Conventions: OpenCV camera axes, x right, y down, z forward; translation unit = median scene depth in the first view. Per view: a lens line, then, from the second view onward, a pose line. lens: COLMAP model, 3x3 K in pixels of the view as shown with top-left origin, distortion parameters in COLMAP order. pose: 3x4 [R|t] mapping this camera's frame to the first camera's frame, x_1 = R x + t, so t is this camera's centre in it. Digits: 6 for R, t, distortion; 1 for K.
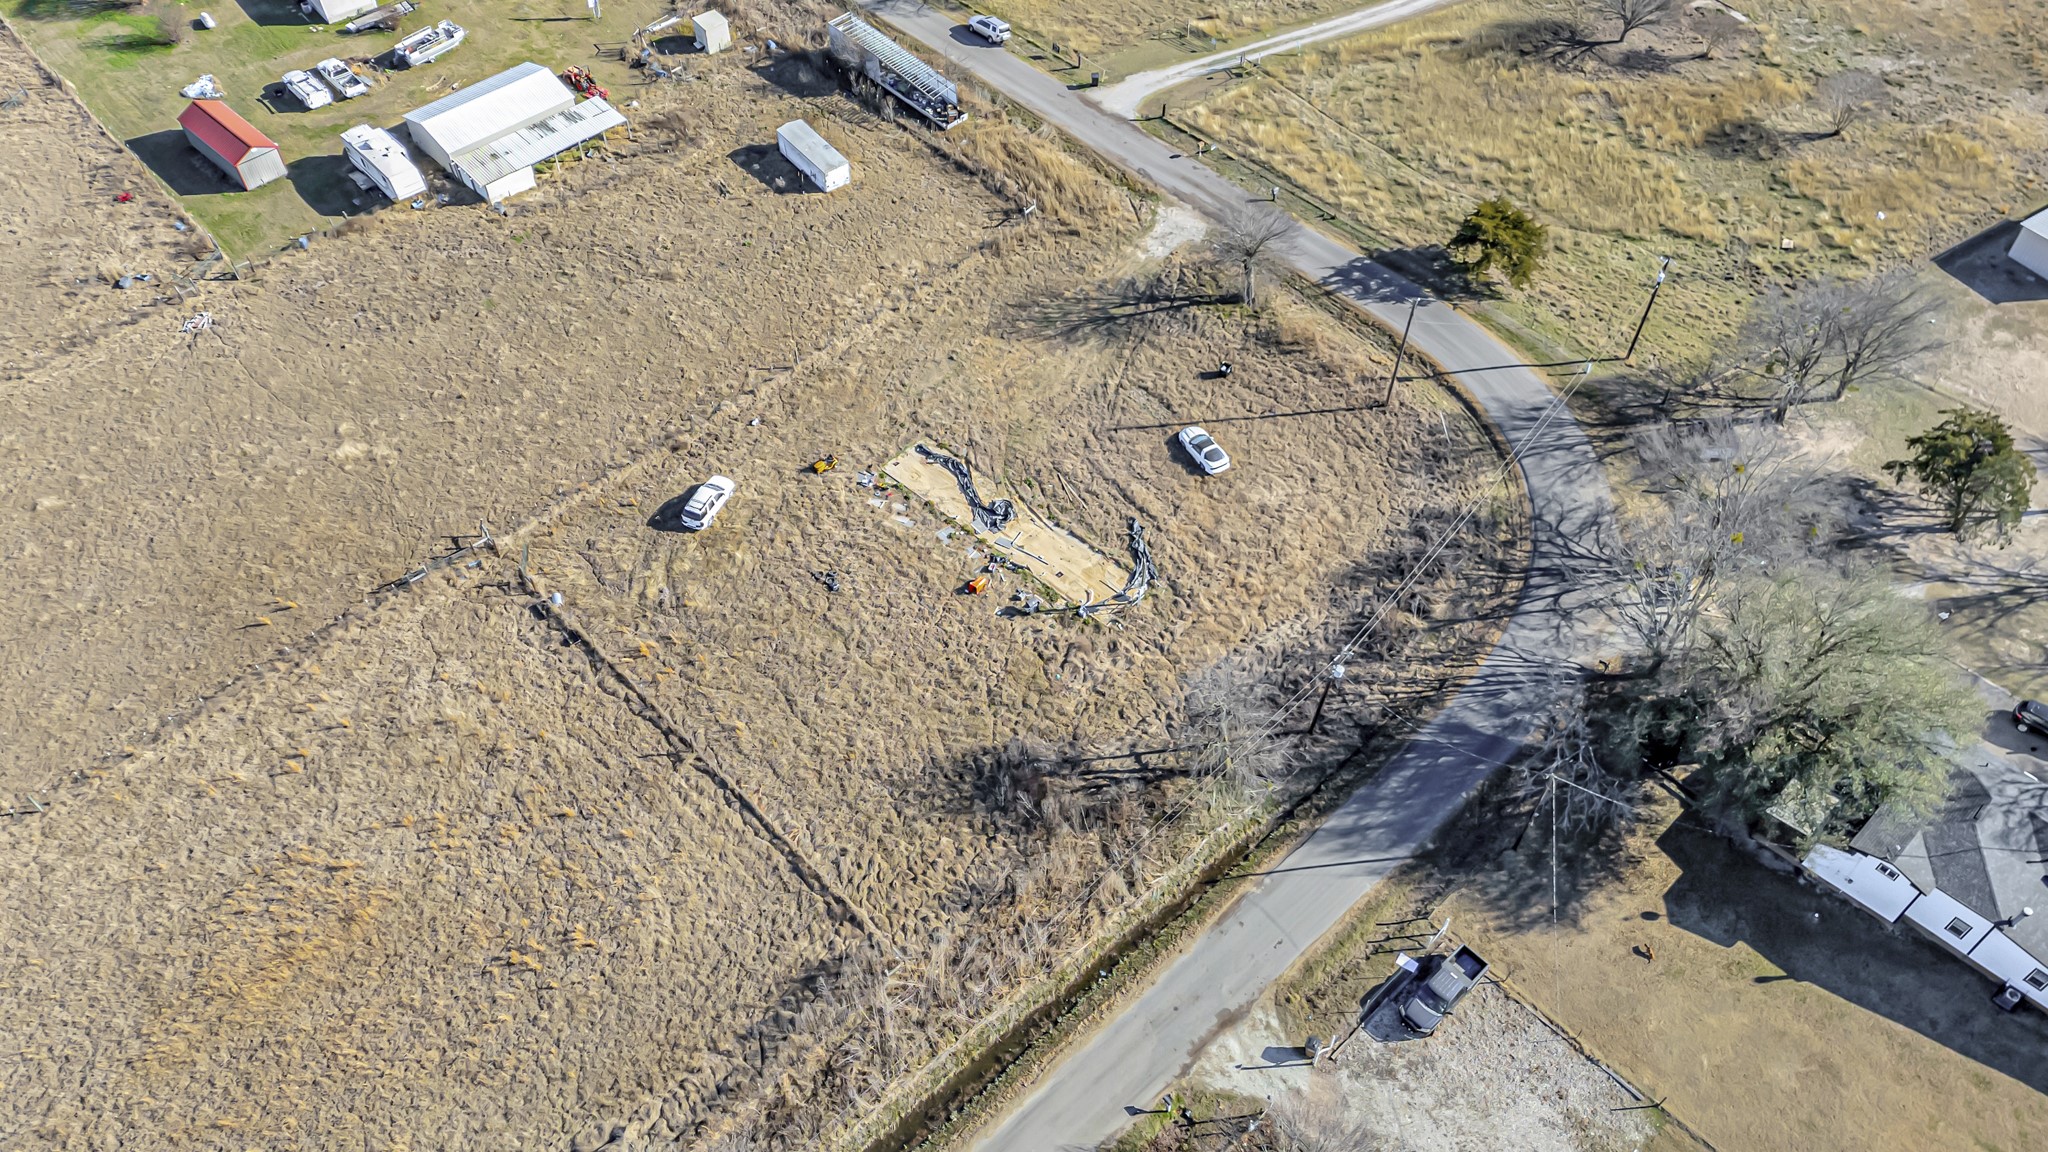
lens RADIAL K [[1505.4, 0, 1024.0], [0, 1505.4, 576.0], [0, 0, 1]] dist [0.083747, -0.079497]
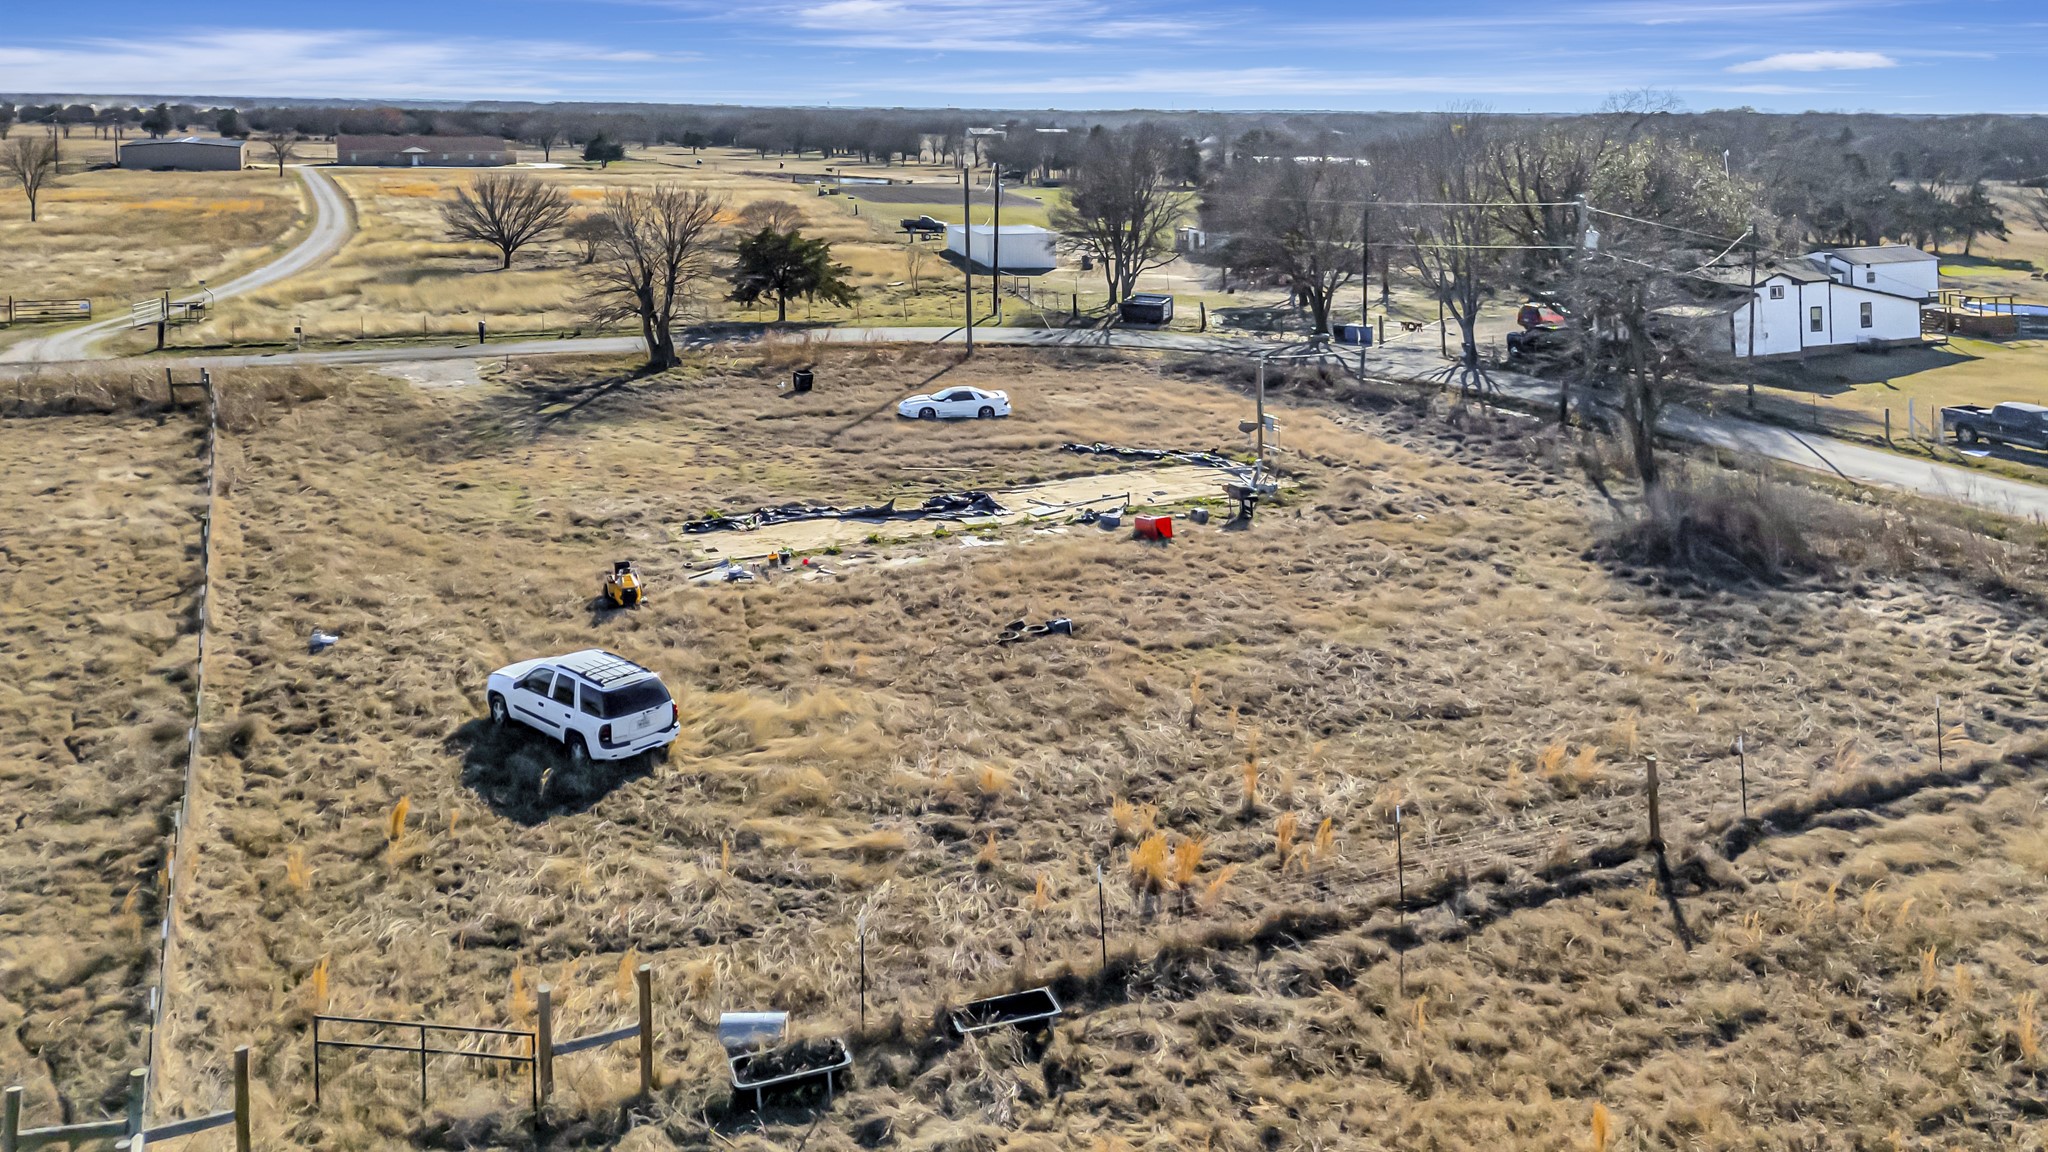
lens RADIAL K [[1517.2, 0, 1016.7], [0, 1517.2, 525.2], [0, 0, 1]] dist [0.075560, -0.063536]
pose [[0.319224, -0.235572, 0.917934, -0.430790], [0.710949, 0.699987, -0.067603, 0.006851], [-0.626616, 0.674184, 0.390932, 0.781186]]
